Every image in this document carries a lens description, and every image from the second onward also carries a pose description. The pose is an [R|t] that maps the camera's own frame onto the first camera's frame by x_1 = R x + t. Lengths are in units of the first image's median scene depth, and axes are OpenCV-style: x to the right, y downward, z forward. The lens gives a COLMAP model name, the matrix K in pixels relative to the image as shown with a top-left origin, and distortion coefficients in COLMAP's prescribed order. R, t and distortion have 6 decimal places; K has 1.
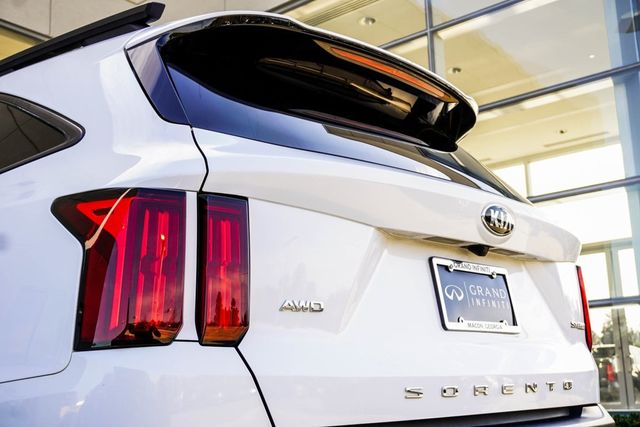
lens RADIAL K [[786.9, 0, 320.0], [0, 786.9, 213.5], [0, 0, 1]] dist [-0.016296, -0.045726]
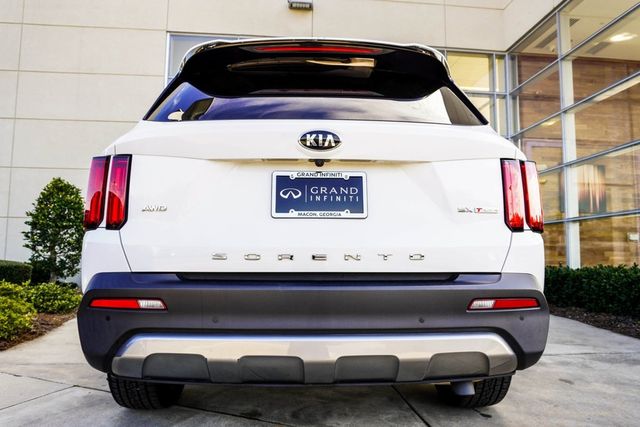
lens RADIAL K [[456.0, 0, 320.0], [0, 456.0, 213.5], [0, 0, 1]] dist [-0.033535, 0.004637]
pose [[0.709593, -0.033198, -0.703829, 0.791983], [0.128062, 0.988329, 0.082494, 0.070251], [0.692876, -0.148670, 0.705563, 0.392927]]
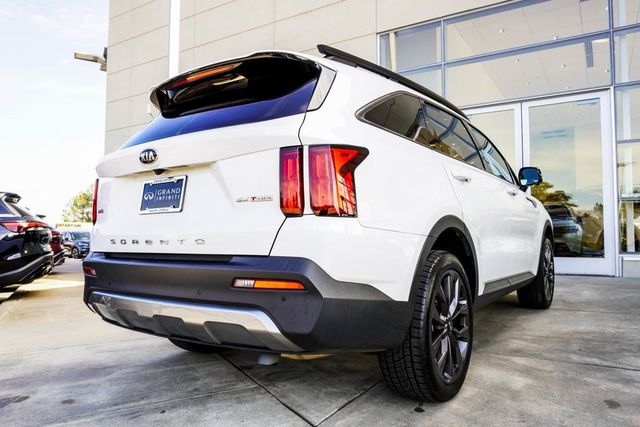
lens RADIAL K [[456.0, 0, 320.0], [0, 456.0, 213.5], [0, 0, 1]] dist [-0.033535, 0.004637]
pose [[0.129112, -0.035298, -0.991002, 1.363469], [0.211468, 0.977358, -0.007261, 0.240081], [0.968820, -0.208628, 0.133653, 1.212843]]
